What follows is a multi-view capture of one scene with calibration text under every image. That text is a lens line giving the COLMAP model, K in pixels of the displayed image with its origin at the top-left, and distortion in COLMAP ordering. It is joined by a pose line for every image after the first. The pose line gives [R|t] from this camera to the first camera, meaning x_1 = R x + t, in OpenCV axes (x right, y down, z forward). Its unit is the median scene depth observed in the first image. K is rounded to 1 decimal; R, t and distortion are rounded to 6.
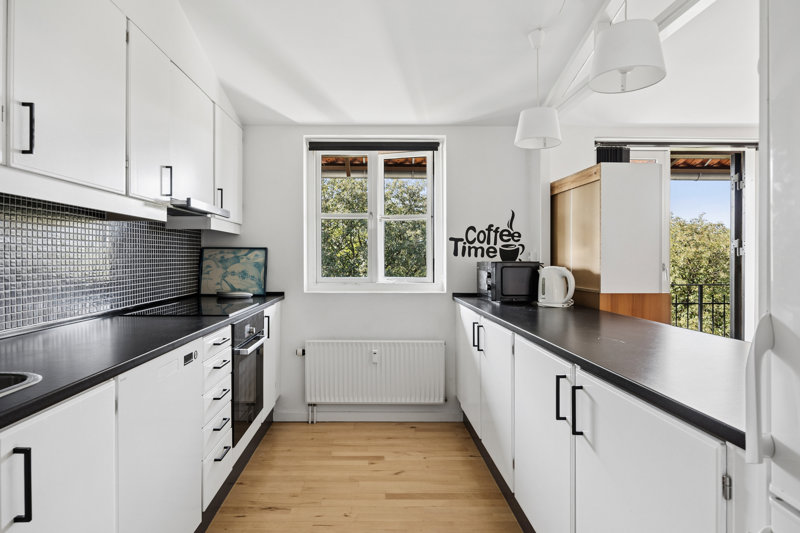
lens RADIAL K [[471.5, 0, 395.3], [0, 471.5, 263.5], [0, 0, 1]] dist [-0.000956, -0.001815]
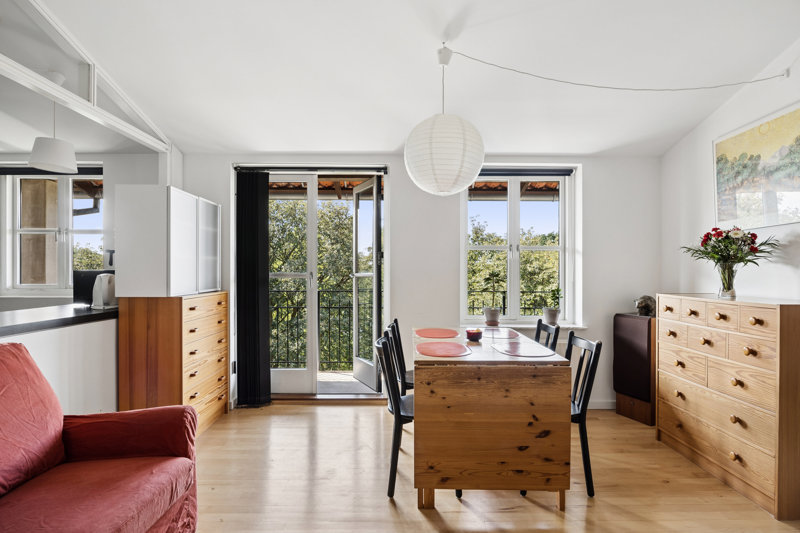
lens RADIAL K [[419.4, 0, 401.4], [0, 419.4, 269.3], [0, 0, 1]] dist [0.000057, -0.000949]
pose [[0.999926, 0.001497, -0.012098, 0.850043], [-0.001695, 0.999865, -0.016339, 0.008769], [0.012072, 0.016358, 0.999793, -0.019622]]
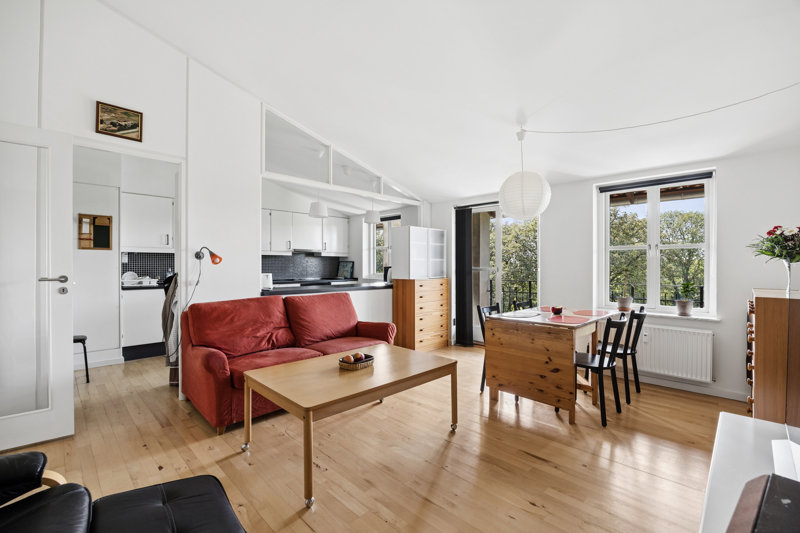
lens RADIAL K [[365.9, 0, 405.5], [0, 365.9, 265.5], [0, 0, 1]] dist [0.021097, 0.000010]
pose [[0.697696, -0.000865, -0.716393, 1.429120], [-0.008634, 0.999916, -0.009616, 0.007583], [0.716342, 0.012895, 0.697630, -0.250303]]
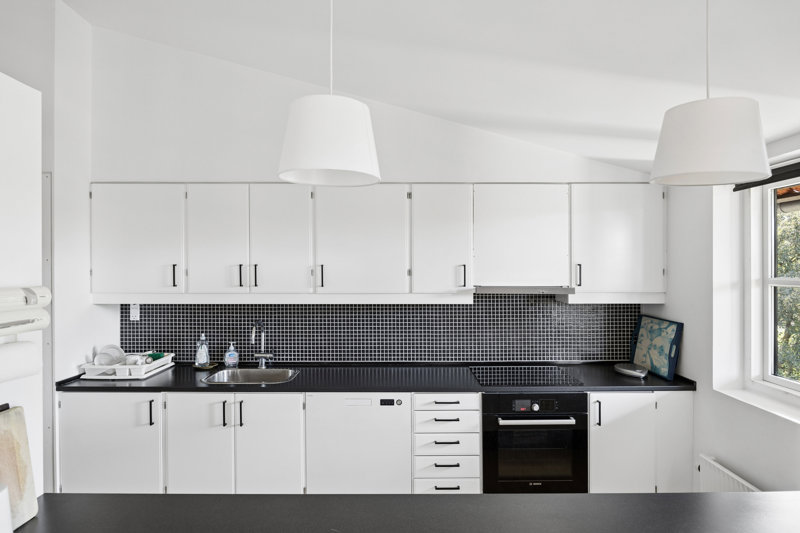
lens RADIAL K [[471.5, 0, 398.5], [0, 471.5, 264.9], [0, 0, 1]] dist [-0.000956, -0.001815]
pose [[-0.033173, -0.002971, -0.999445, 0.556159], [-0.012522, 0.999918, -0.002557, -0.124313], [0.999371, 0.012431, -0.033208, 0.531424]]
